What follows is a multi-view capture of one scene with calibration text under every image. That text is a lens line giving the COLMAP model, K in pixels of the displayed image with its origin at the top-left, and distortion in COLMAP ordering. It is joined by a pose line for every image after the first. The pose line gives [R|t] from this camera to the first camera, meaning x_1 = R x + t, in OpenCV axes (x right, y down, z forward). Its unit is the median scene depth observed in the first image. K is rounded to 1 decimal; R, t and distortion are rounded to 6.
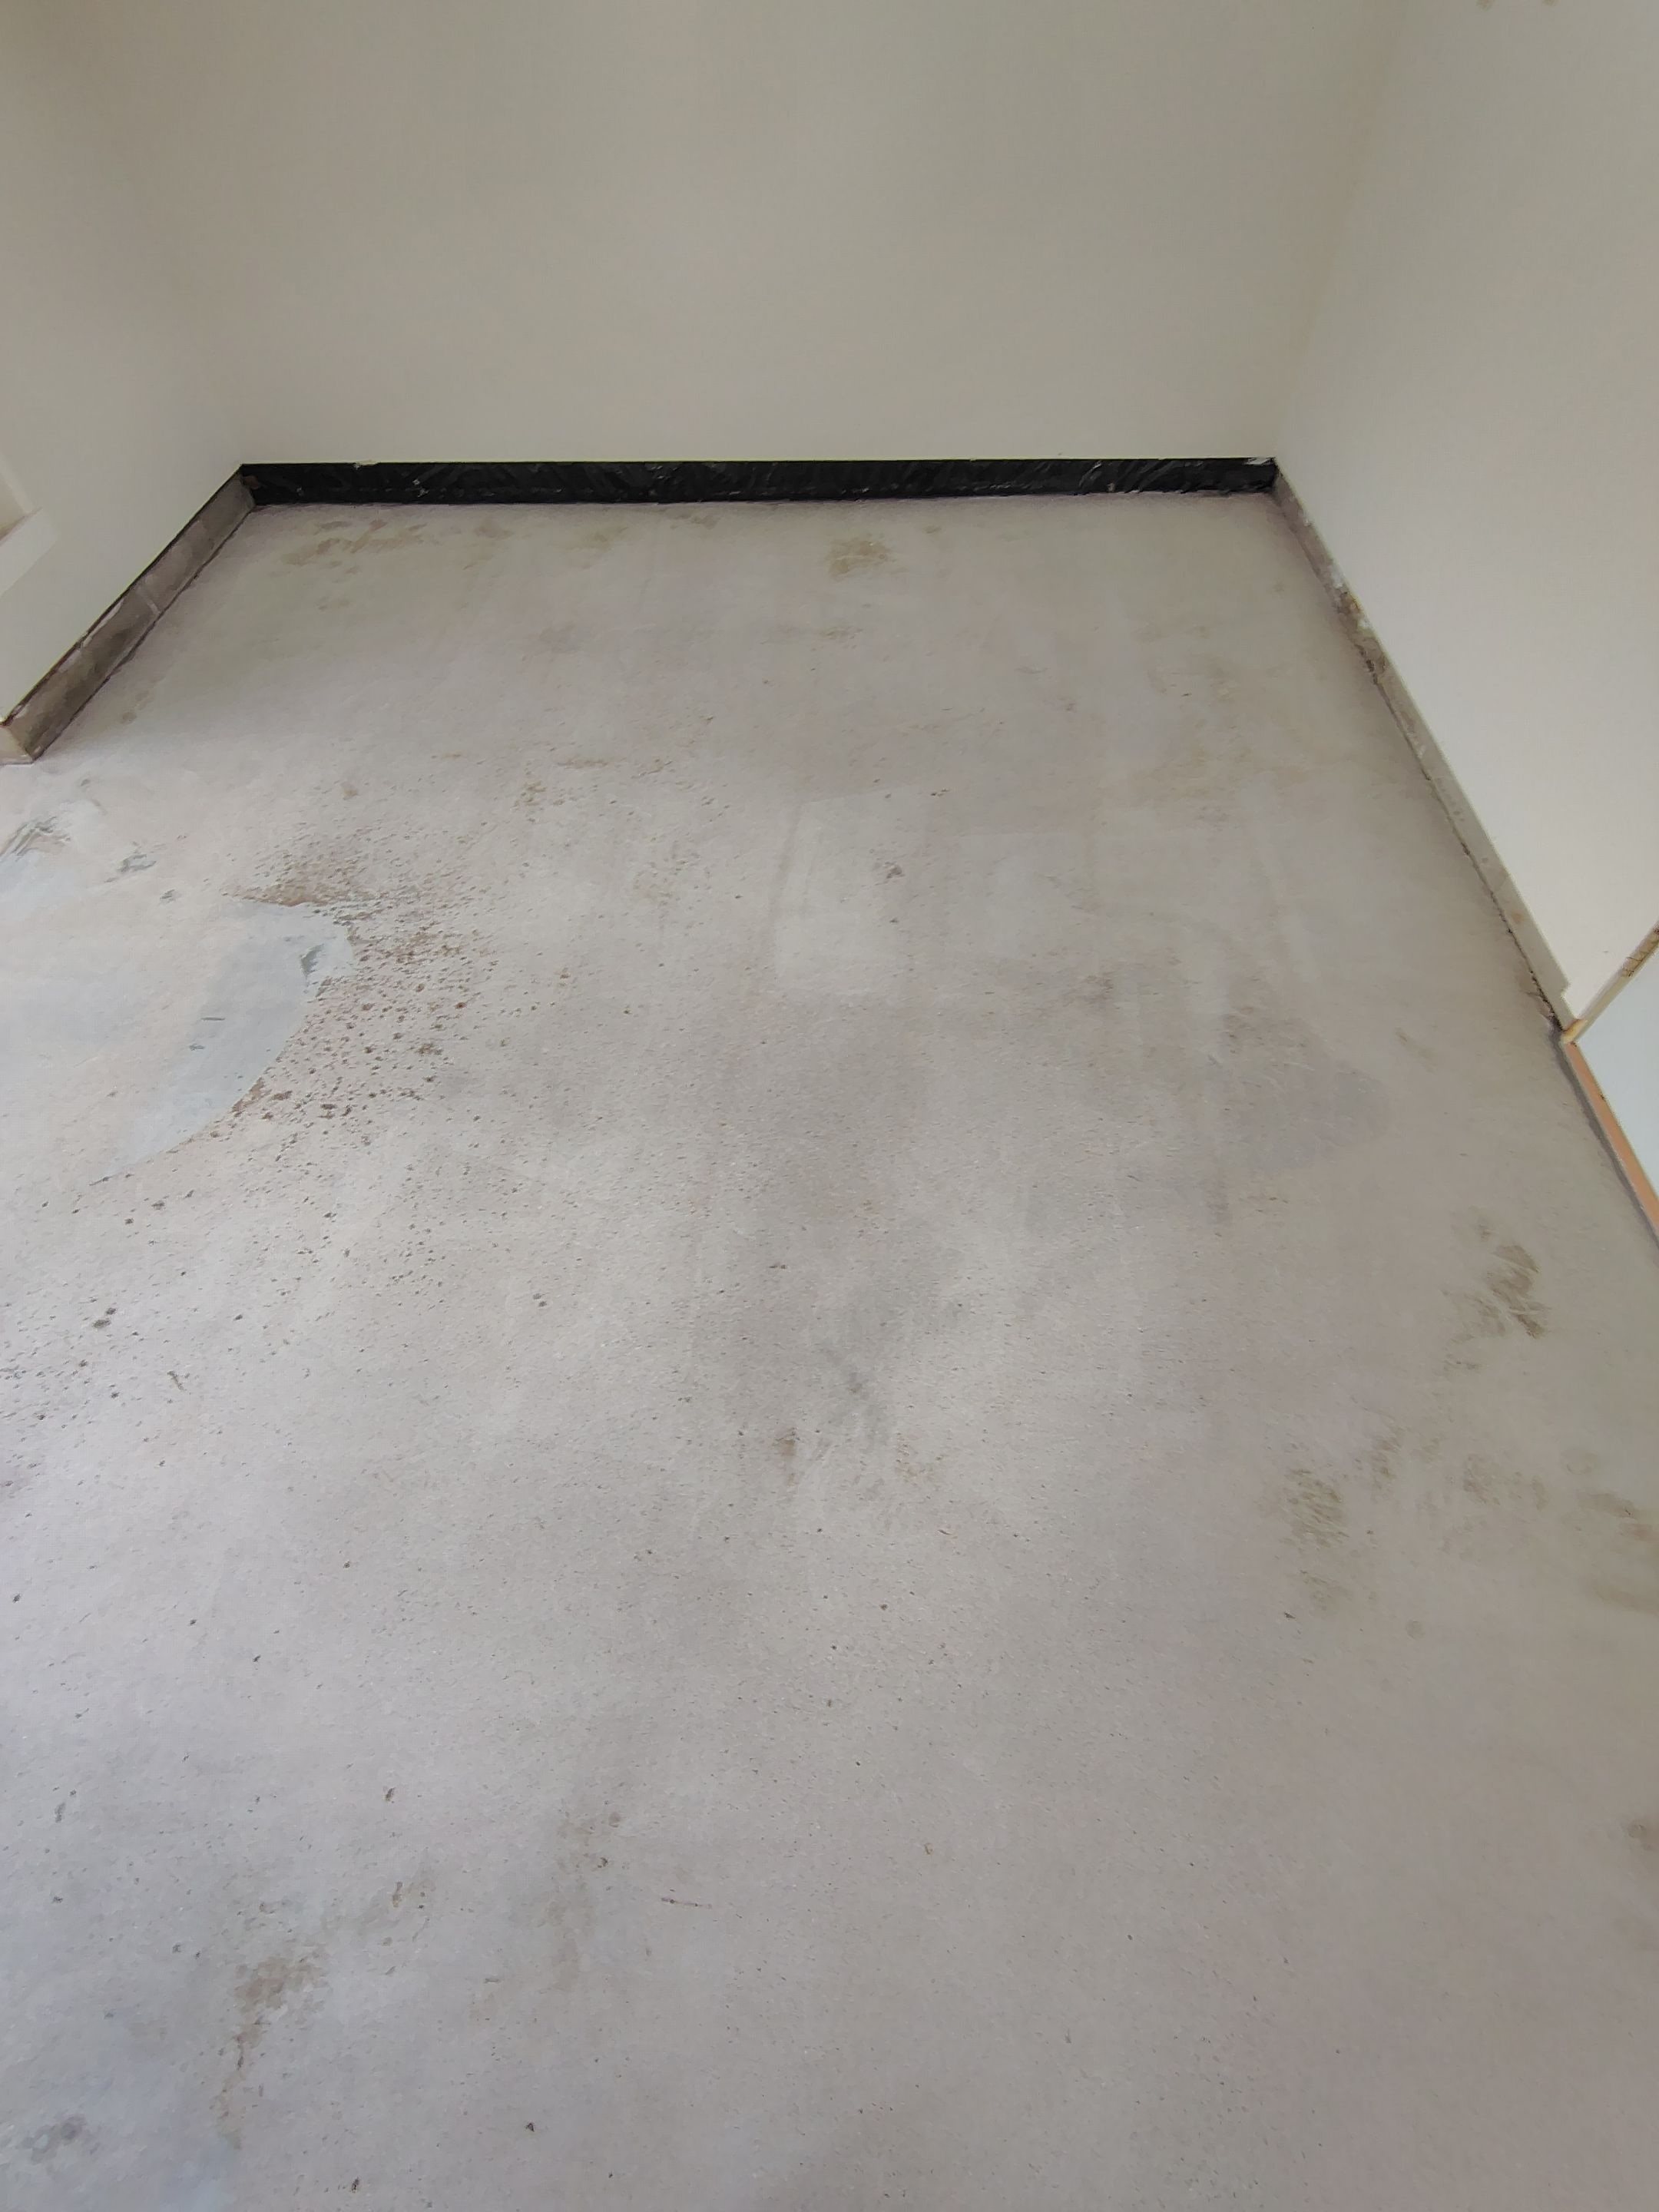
lens RADIAL K [[1022.5, 0, 813.0], [0, 1022.5, 1103.3], [0, 0, 1]] dist [-0.009976, 0.002683]
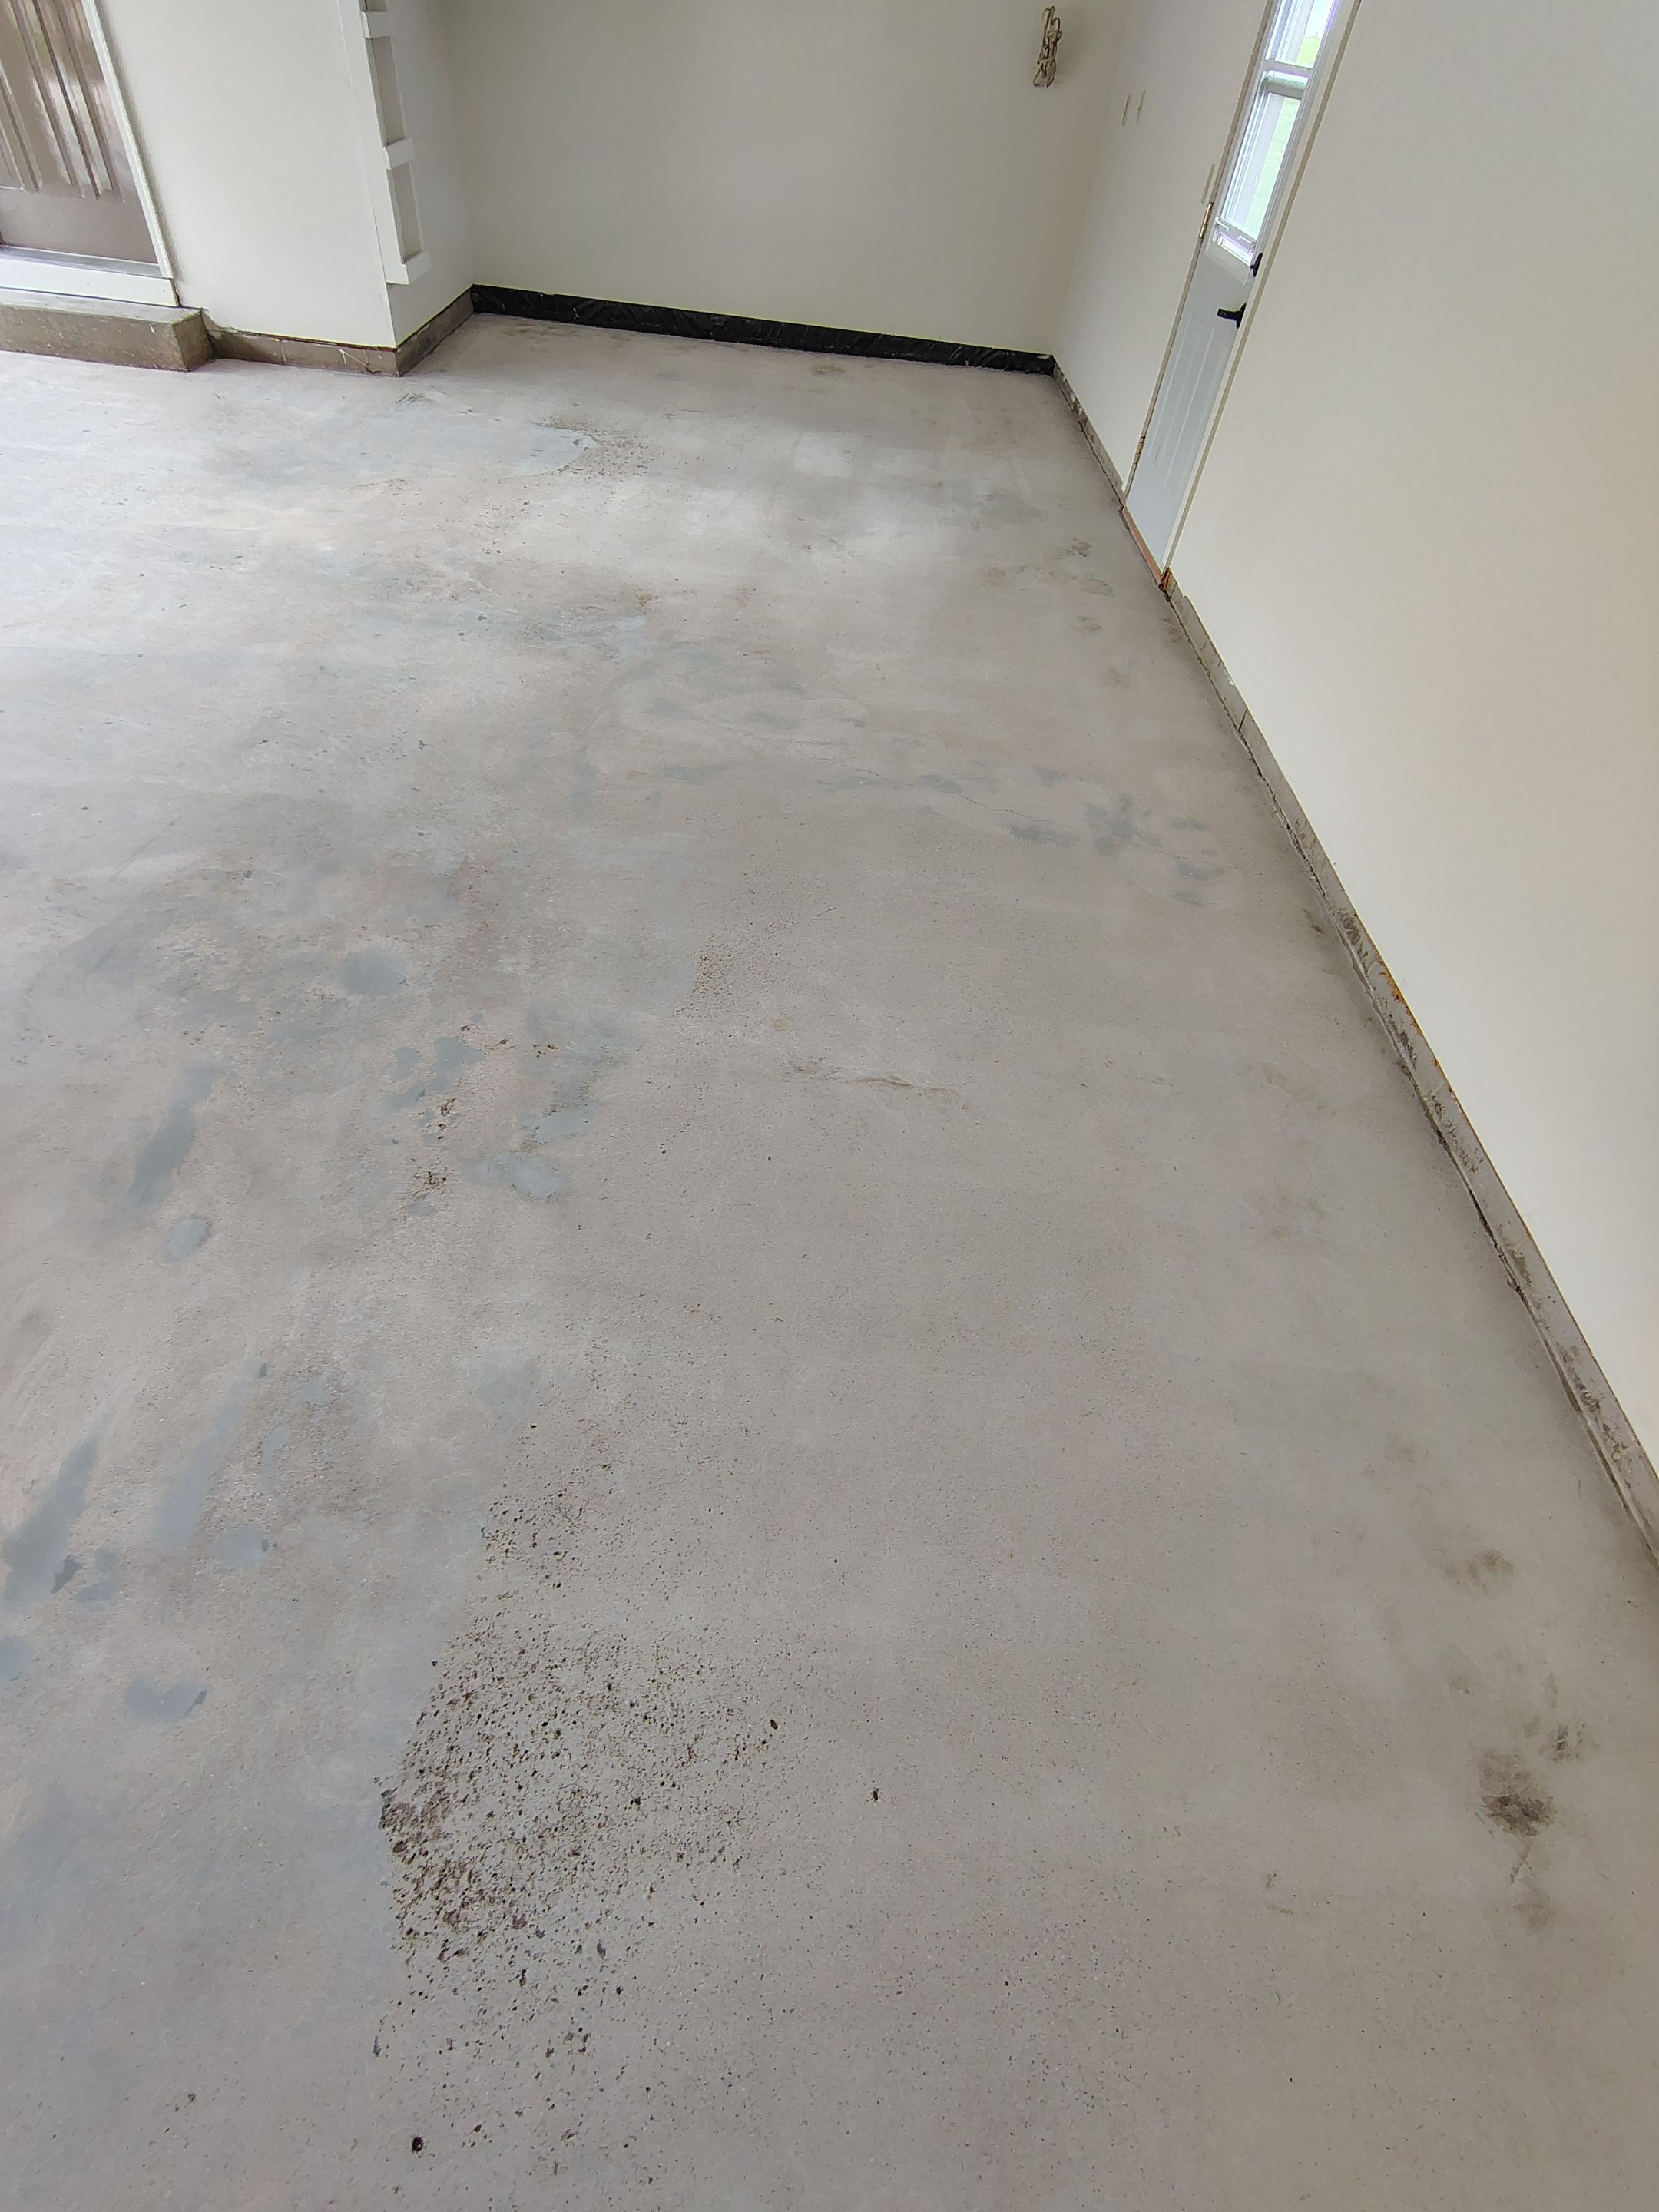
lens RADIAL K [[1022.5, 0, 828.0], [0, 1022.5, 1109.9], [0, 0, 1]] dist [-0.009976, 0.002683]
pose [[0.992635, 0.052825, 0.109019, -0.103919], [-0.044347, 0.995905, -0.078778, 1.135191], [-0.112734, 0.073363, 0.990913, -0.870413]]
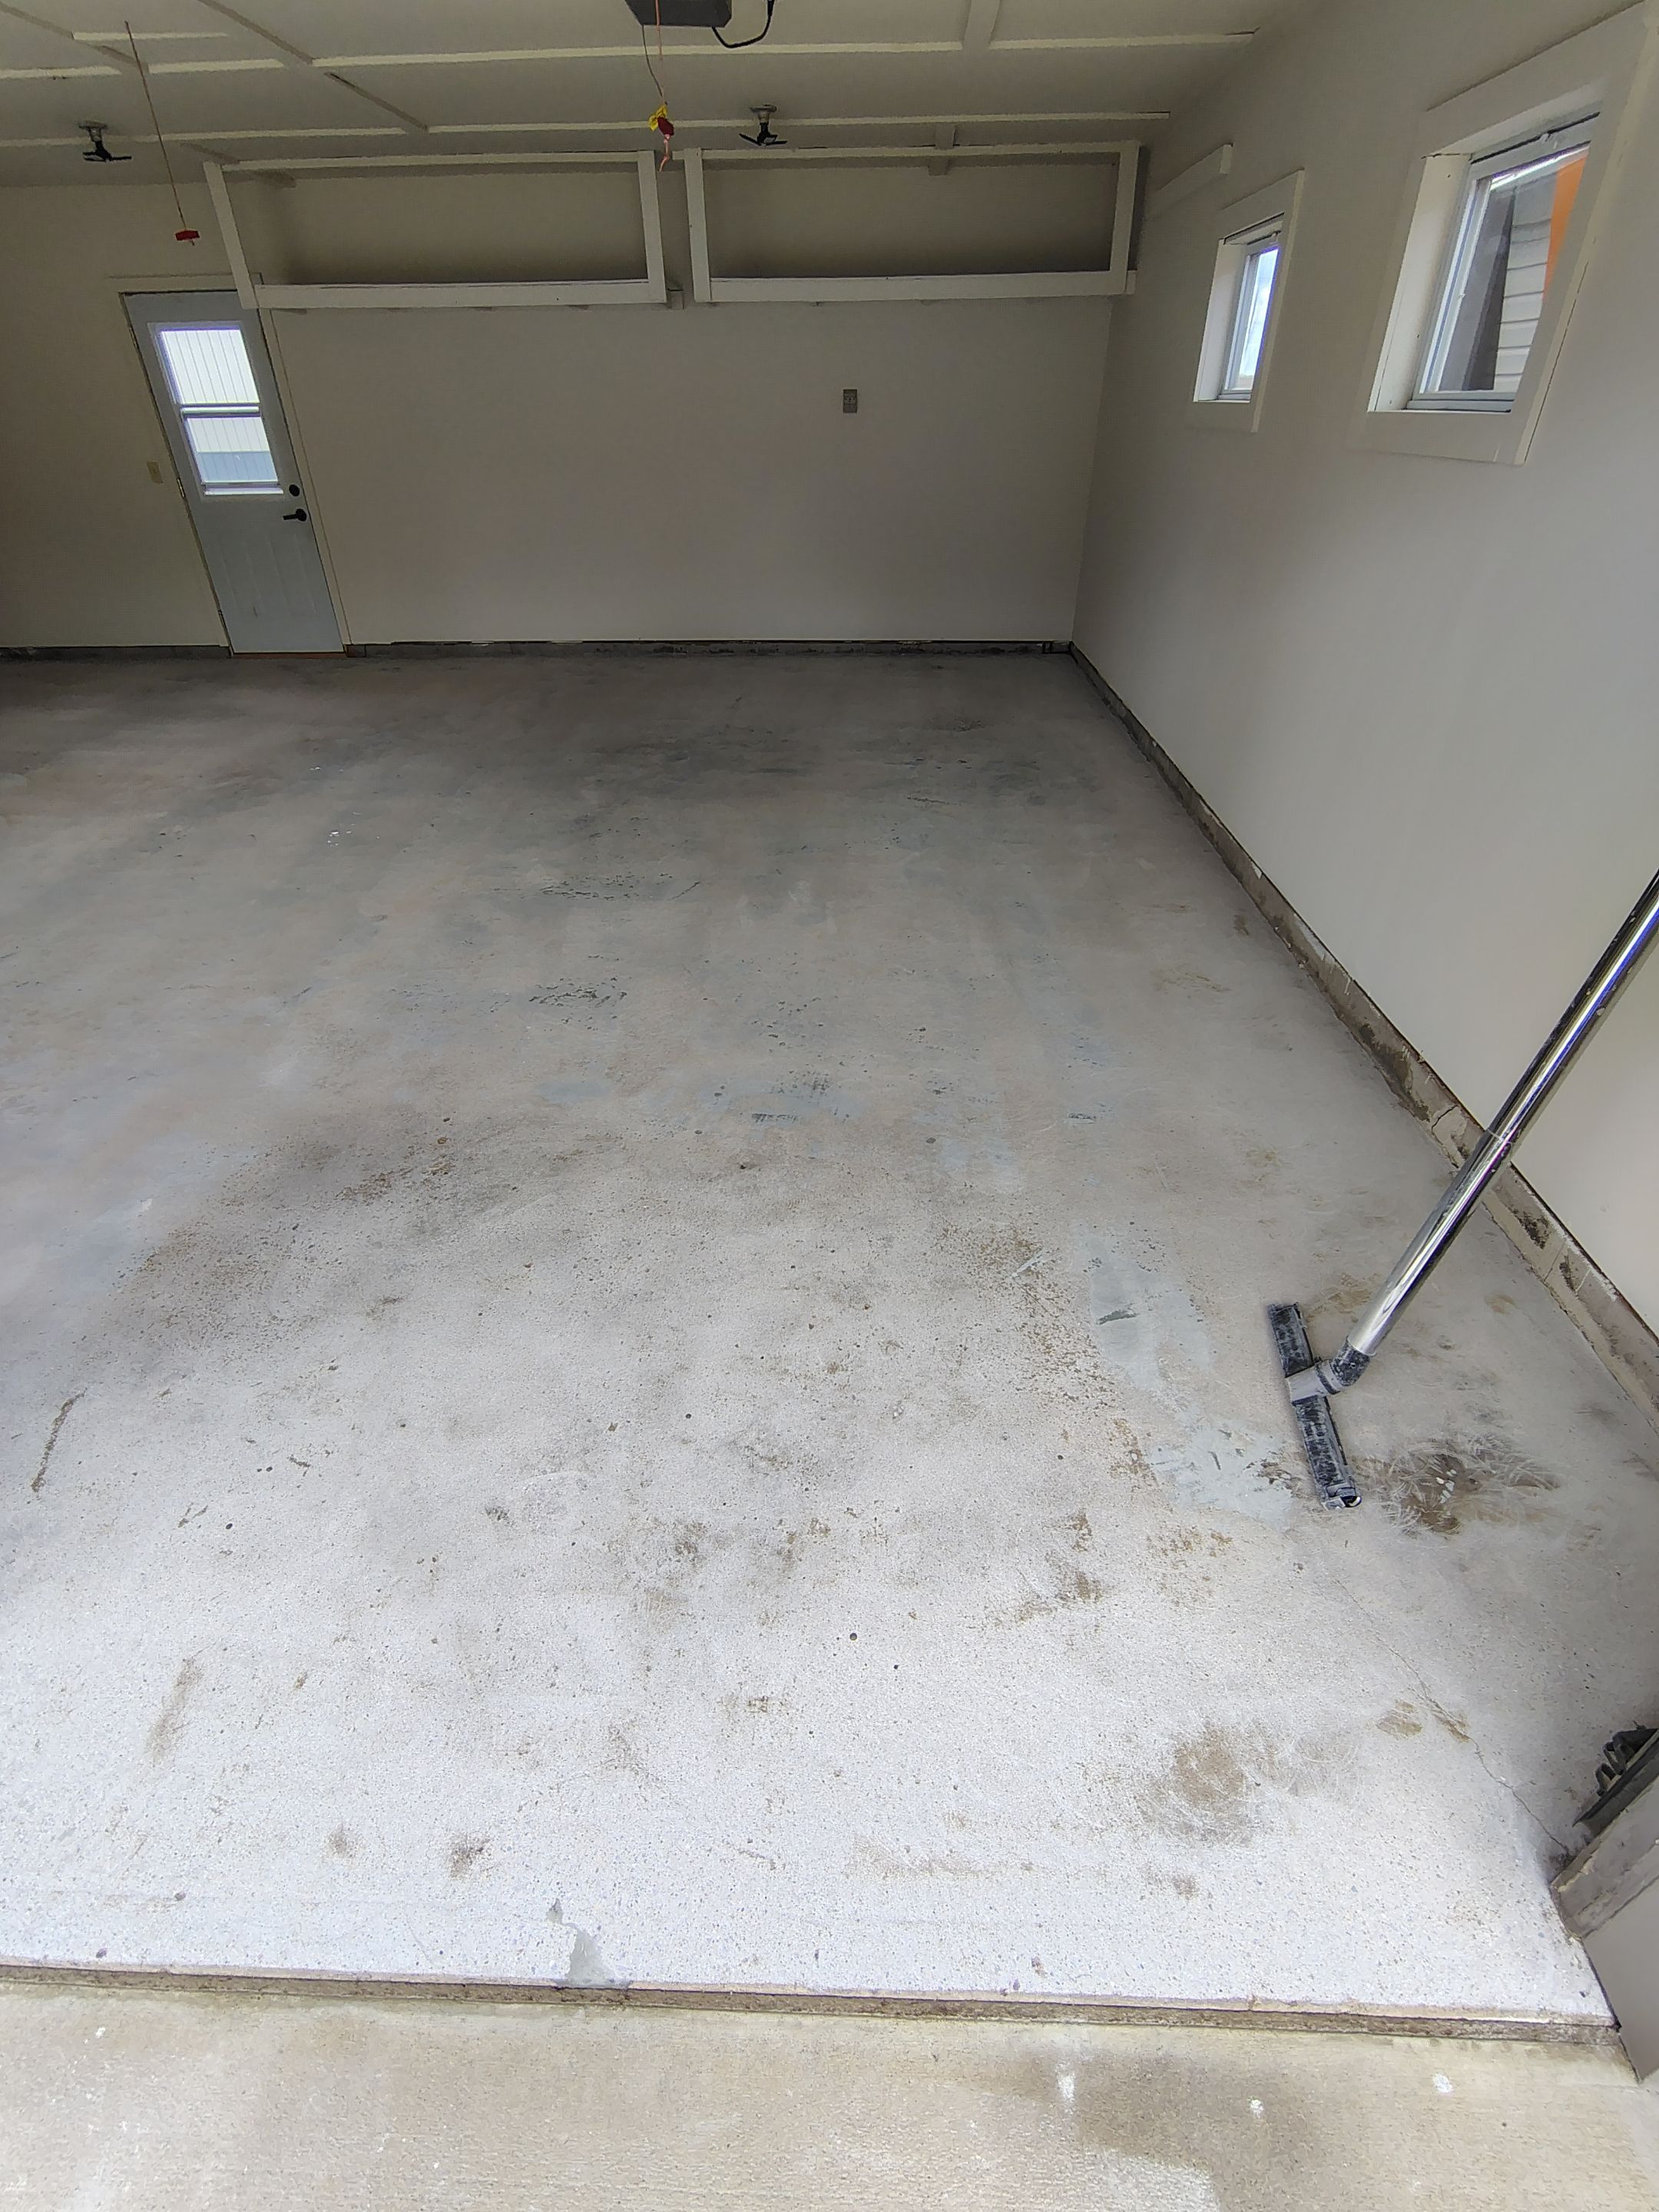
lens RADIAL K [[1022.5, 0, 814.7], [0, 1022.5, 1107.7], [0, 0, 1]] dist [-0.009976, 0.002683]
pose [[-0.006810, -0.567997, 0.823003, -2.329941], [0.803209, 0.487144, 0.342850, 0.852989], [-0.595659, 0.663378, 0.452902, -0.620340]]
